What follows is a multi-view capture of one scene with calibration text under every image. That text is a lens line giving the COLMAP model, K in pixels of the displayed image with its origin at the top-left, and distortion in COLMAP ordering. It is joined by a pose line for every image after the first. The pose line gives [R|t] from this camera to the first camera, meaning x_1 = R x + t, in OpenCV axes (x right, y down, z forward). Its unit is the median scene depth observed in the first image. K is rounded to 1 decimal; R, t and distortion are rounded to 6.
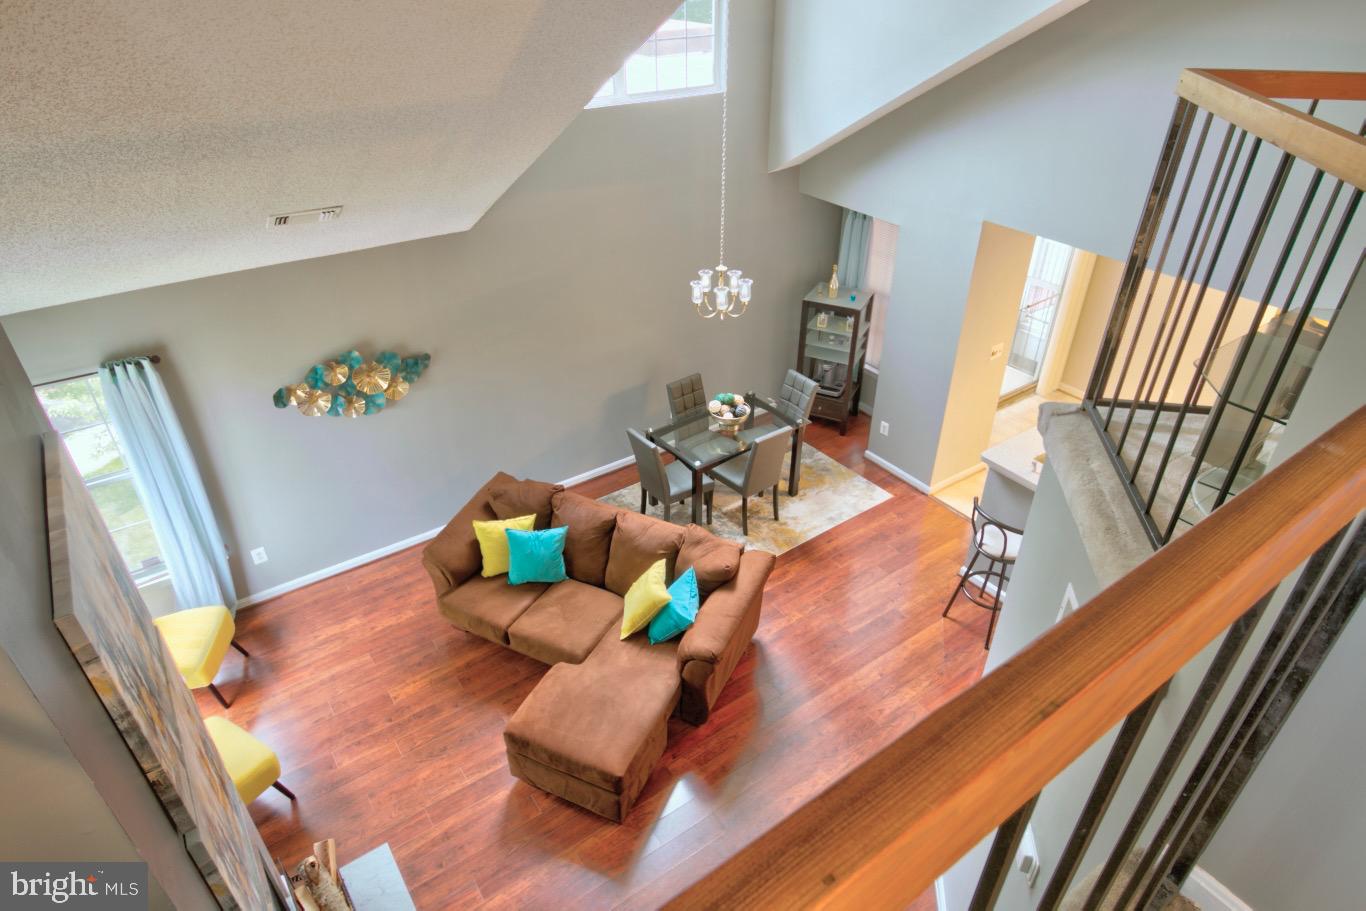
lens RADIAL K [[809.2, 0, 683.0], [0, 809.2, 455.5], [0, 0, 1]] dist [-0.002103, -0.000832]
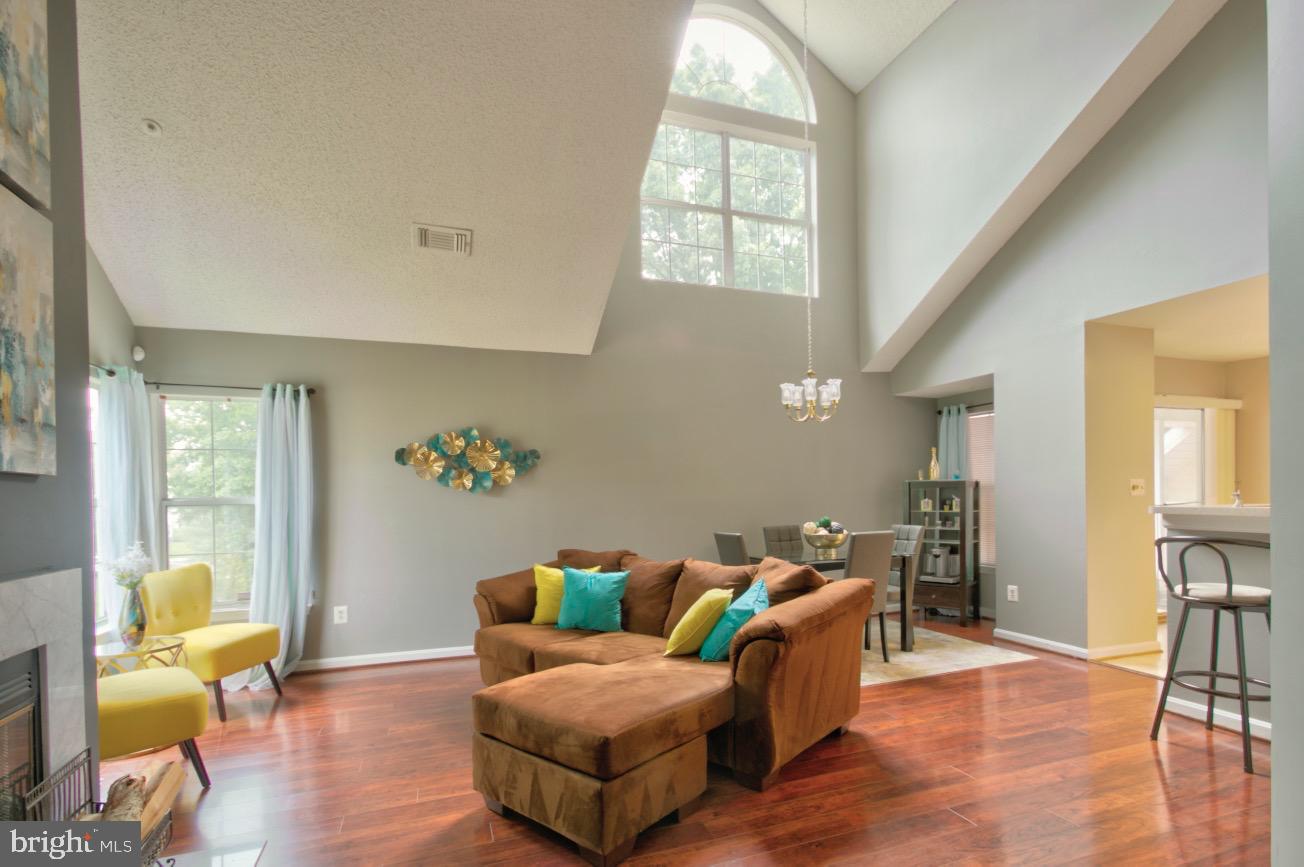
lens RADIAL K [[612.7, 0, 652.4], [0, 612.7, 501.4], [0, 0, 1]] dist [-0.001218, 0.000559]
pose [[0.964652, -0.009211, -0.263366, 0.058680], [-0.131632, 0.848942, -0.511830, 0.352628], [0.228297, 0.528406, 0.817721, 0.393364]]
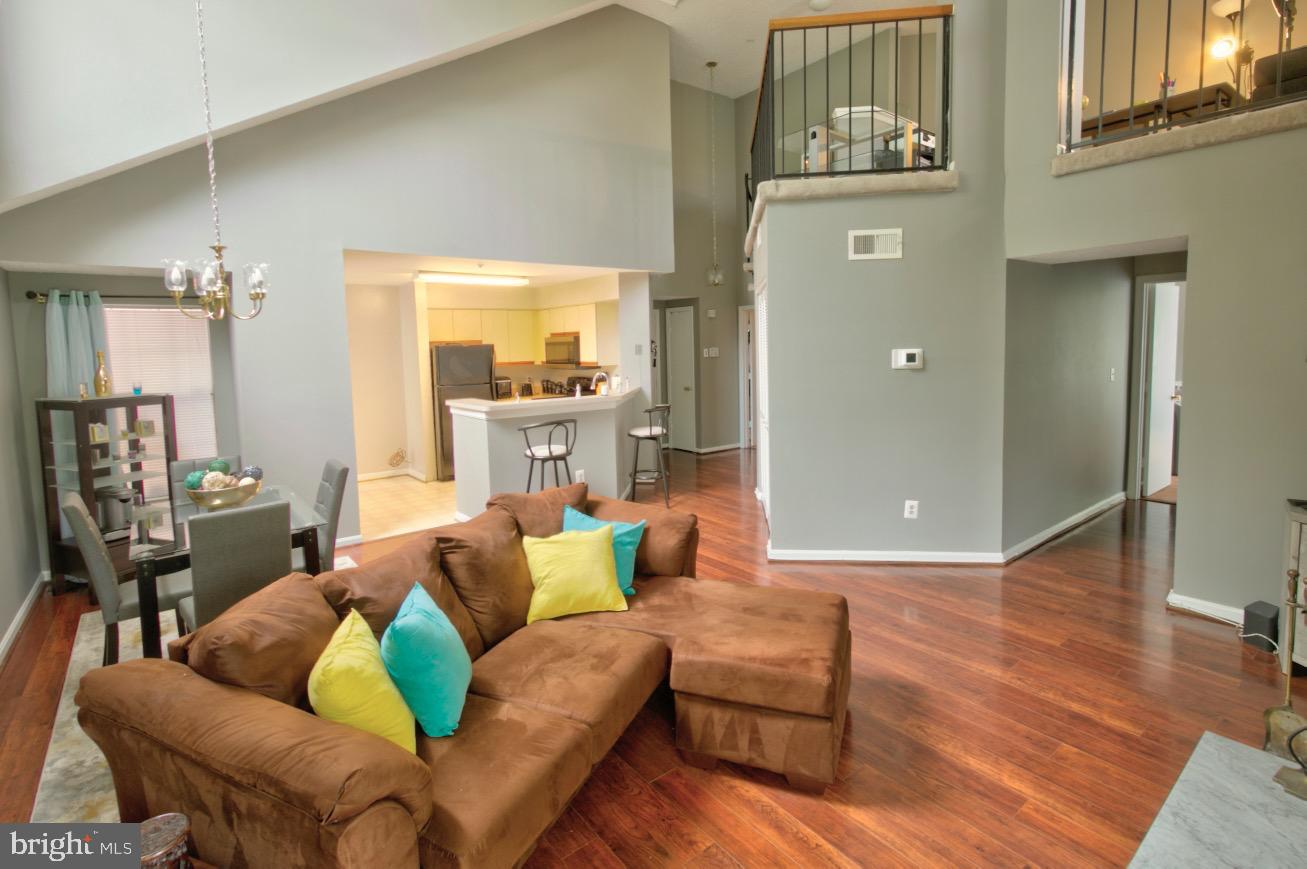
lens RADIAL K [[623.6, 0, 654.7], [0, 623.6, 393.5], [0, 0, 1]] dist [0.007211, 0.000635]
pose [[-0.056381, -0.076636, 0.995464, -0.524786], [0.555487, 0.826074, 0.095058, 0.030321], [-0.829611, 0.558327, -0.004005, 0.772892]]
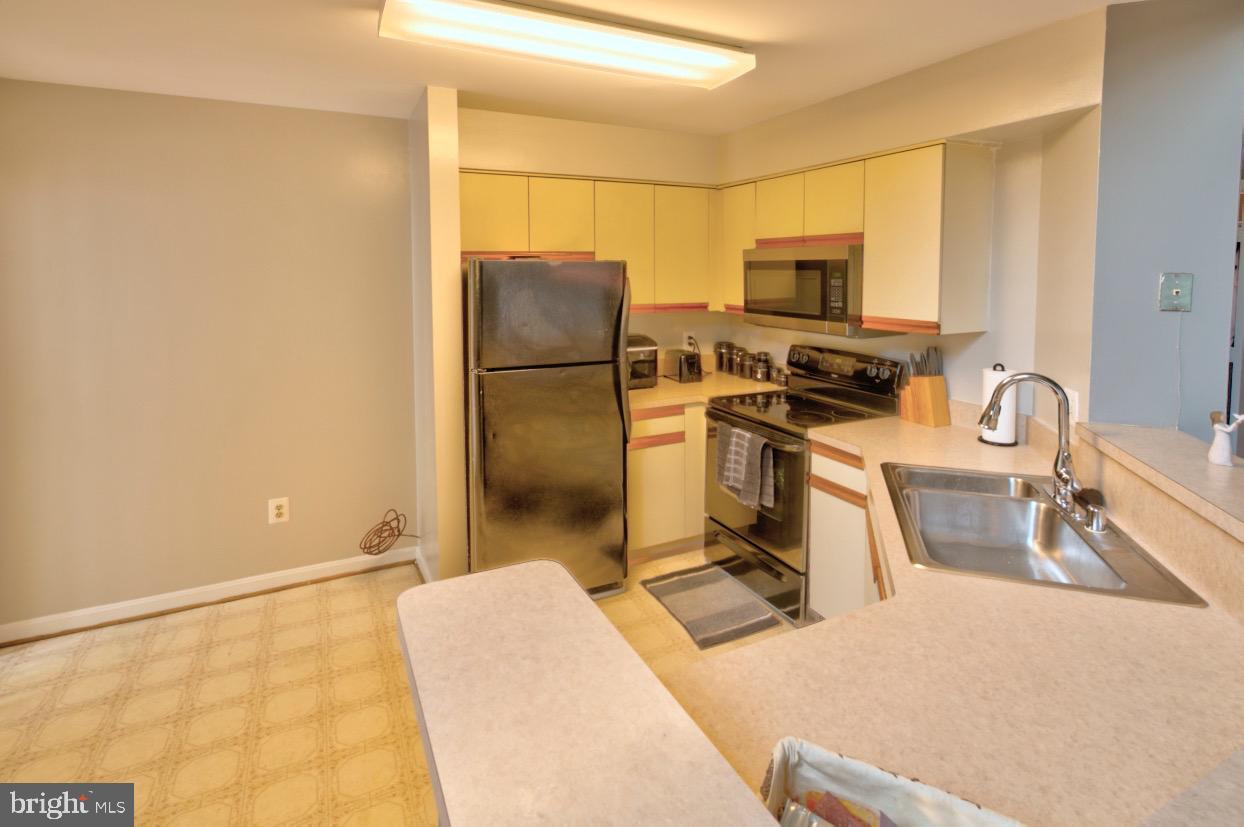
lens RADIAL K [[609.8, 0, 623.4], [0, 609.8, 309.1], [0, 0, 1]] dist [-0.001061, 0.001476]
pose [[0.154069, -0.062152, 0.986103, 0.357153], [0.531397, 0.846603, -0.029666, -0.077321], [-0.832994, 0.528583, 0.163462, 0.939511]]
